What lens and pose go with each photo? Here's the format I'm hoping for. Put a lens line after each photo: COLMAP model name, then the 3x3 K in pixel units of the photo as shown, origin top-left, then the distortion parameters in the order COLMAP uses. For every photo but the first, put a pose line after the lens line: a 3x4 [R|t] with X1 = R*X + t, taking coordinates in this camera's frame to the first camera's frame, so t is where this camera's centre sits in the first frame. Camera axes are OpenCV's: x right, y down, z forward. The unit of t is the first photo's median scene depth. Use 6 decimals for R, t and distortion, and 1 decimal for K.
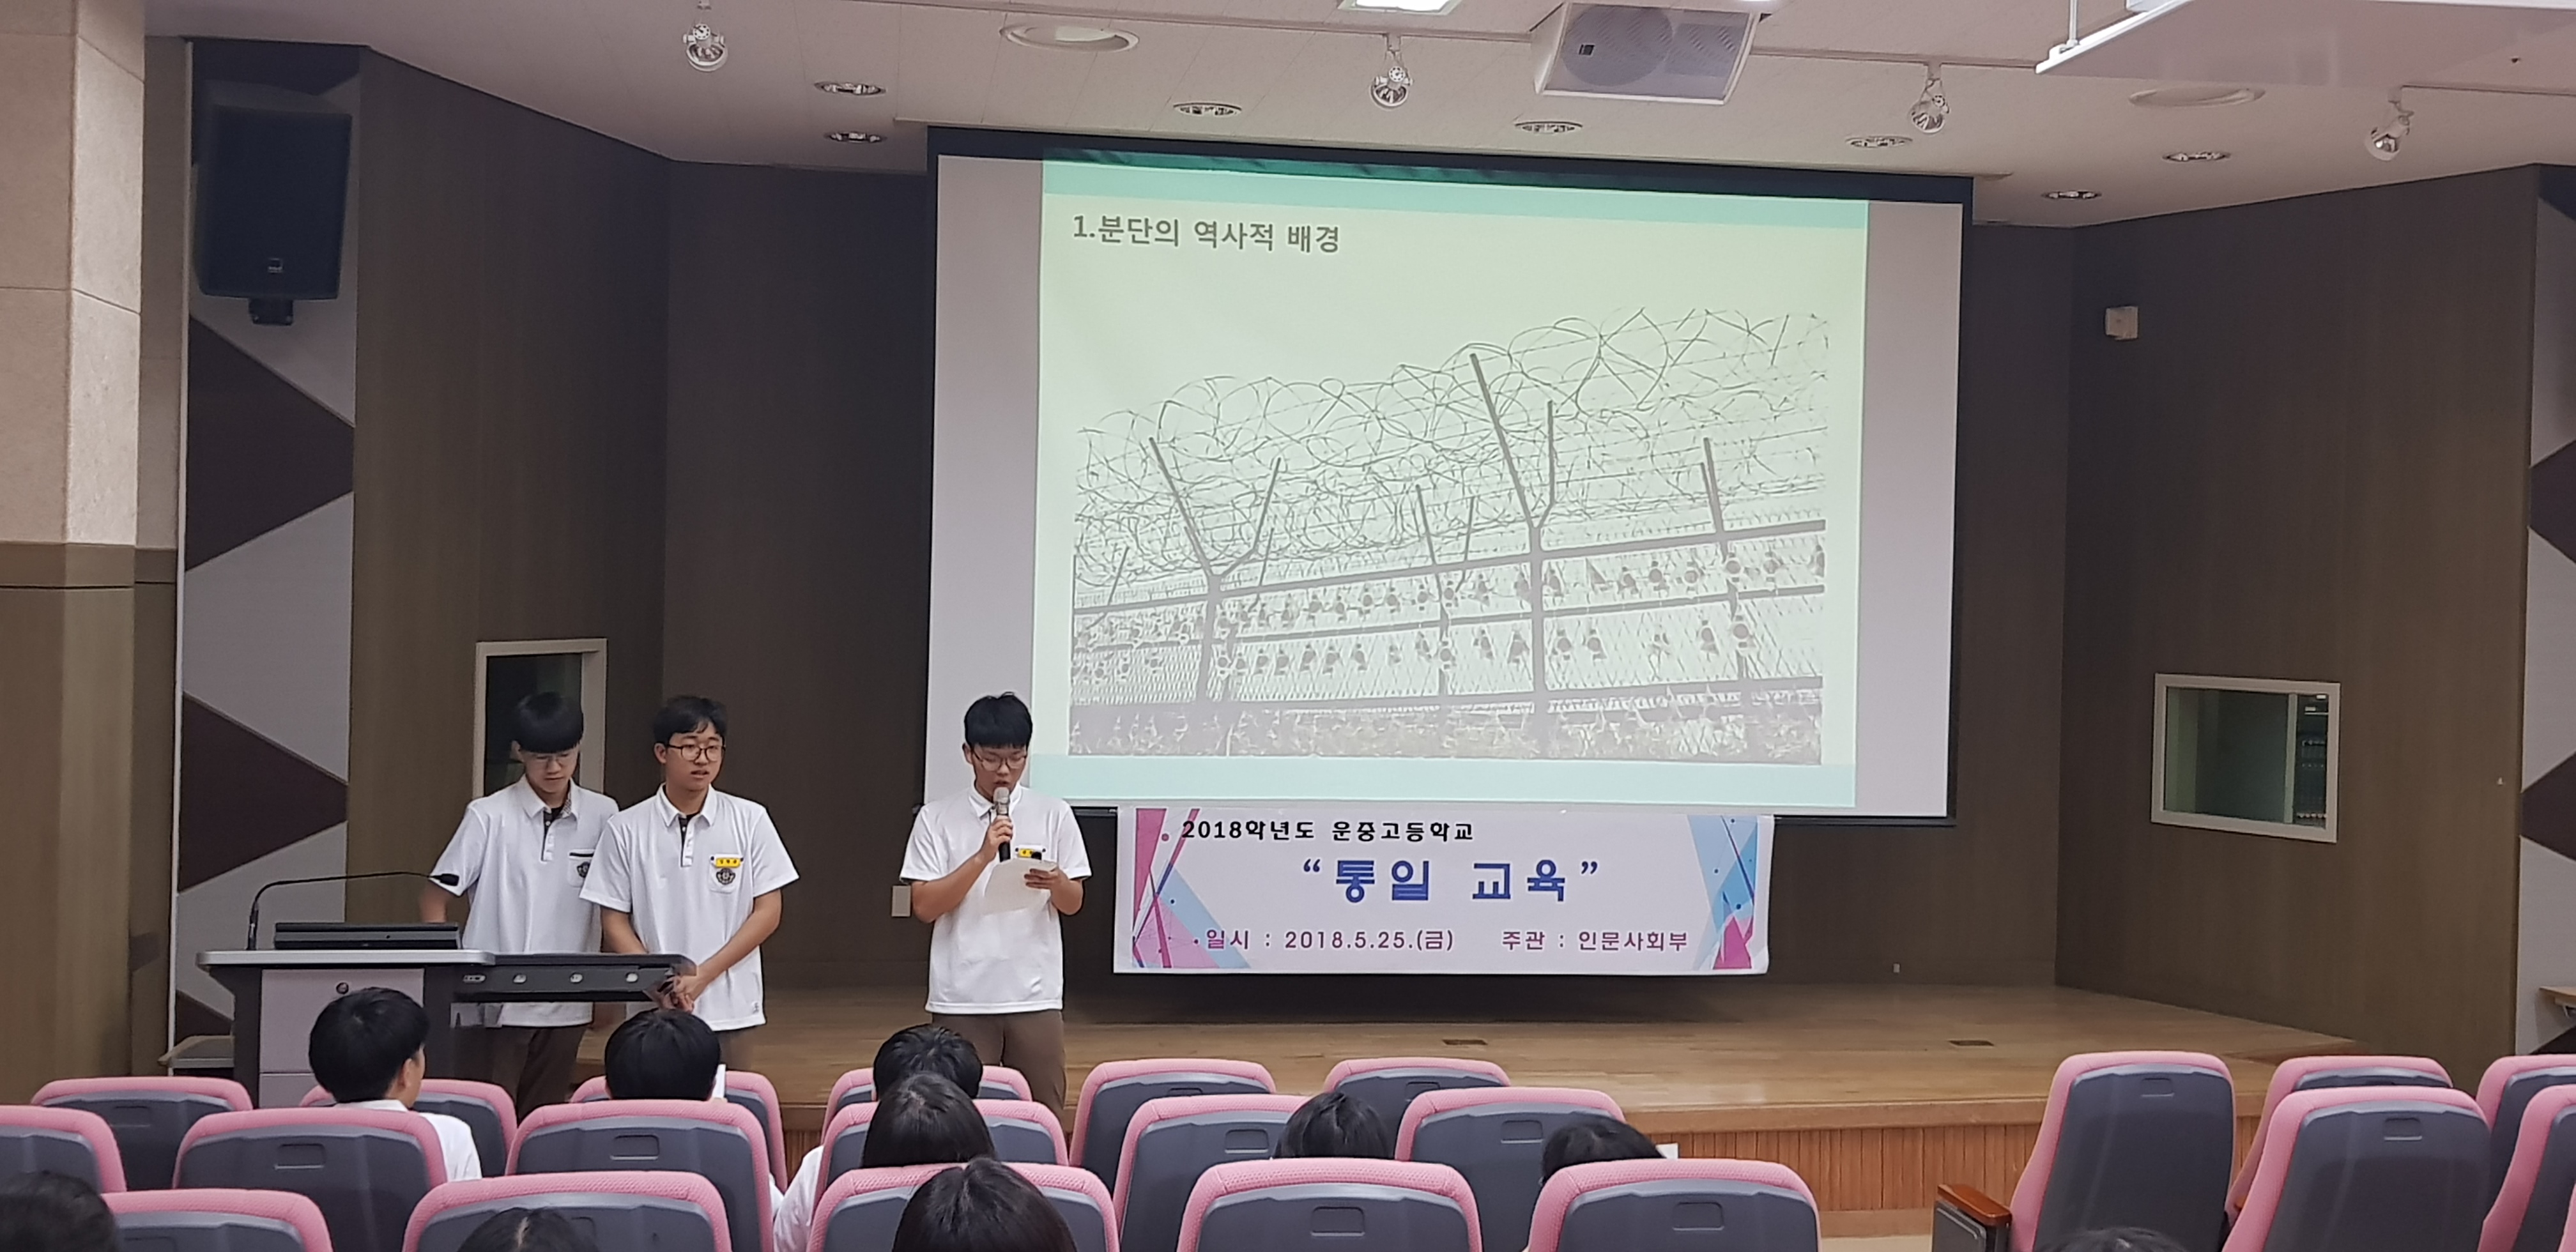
lens RADIAL K [[2715.8, 0, 1288.0], [0, 2715.8, 626.0], [0, 0, 1]] dist [0.043557, -0.096762]
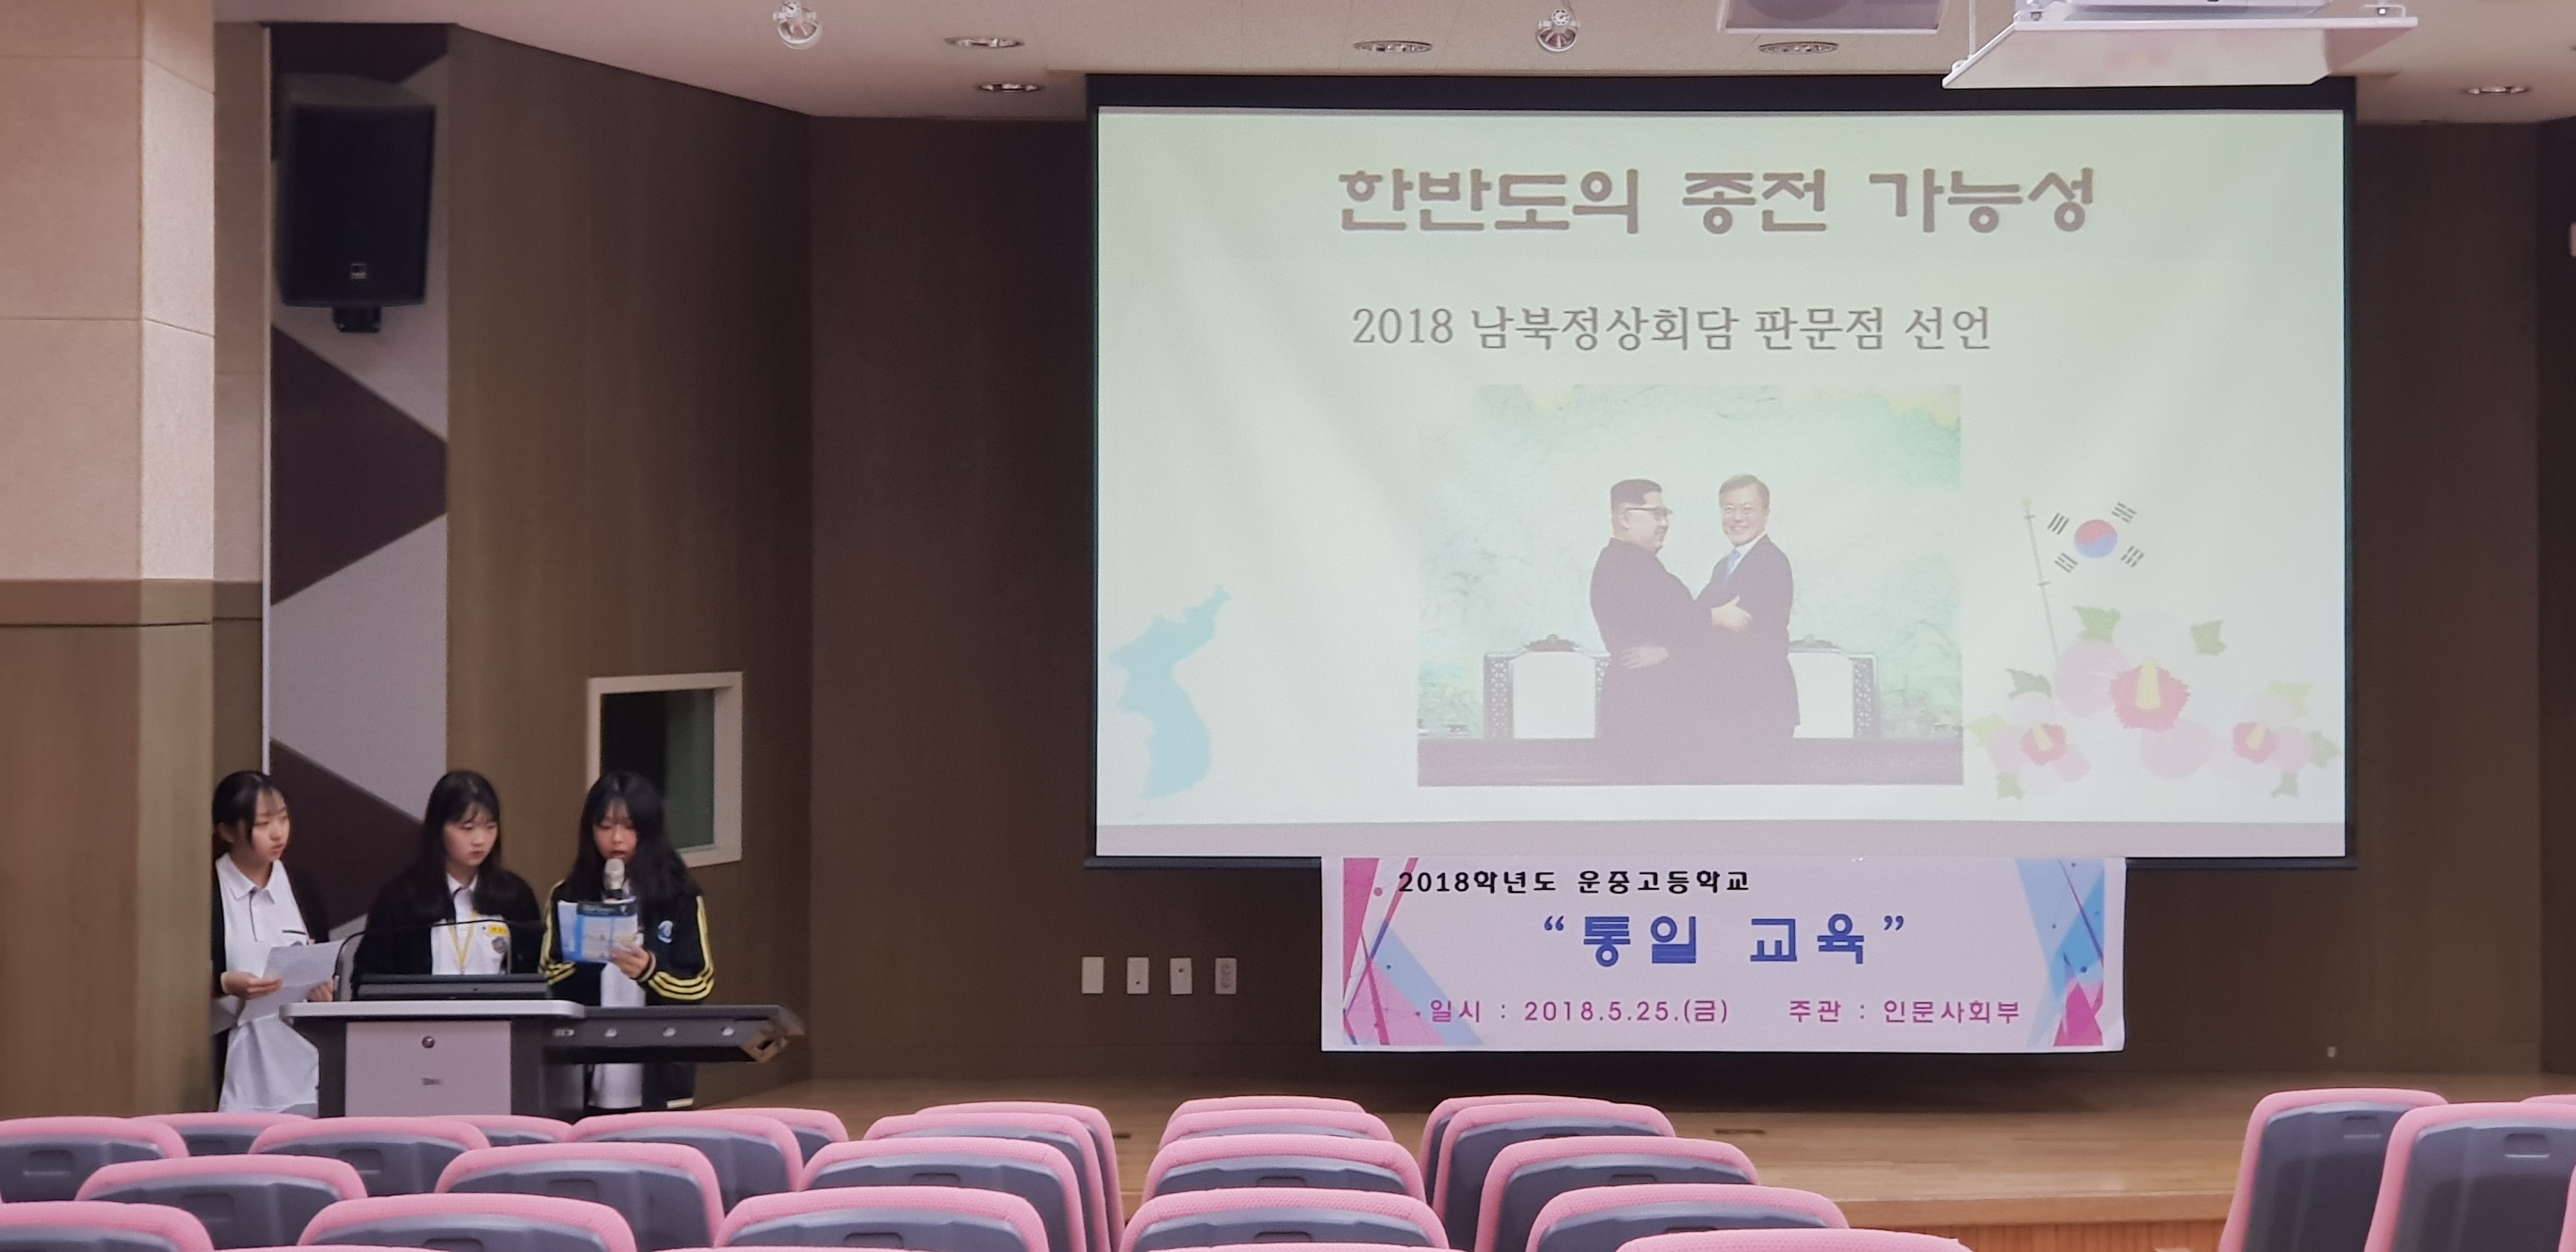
lens RADIAL K [[3855.4, 0, 1344.4], [0, 3855.4, 567.1], [0, 0, 1]] dist [0.024012, 0.094246]
pose [[0.991910, -0.024118, -0.124633, 0.096310], [0.021224, 0.999475, -0.024494, 0.005355], [0.125159, 0.021651, 0.991900, -0.202092]]
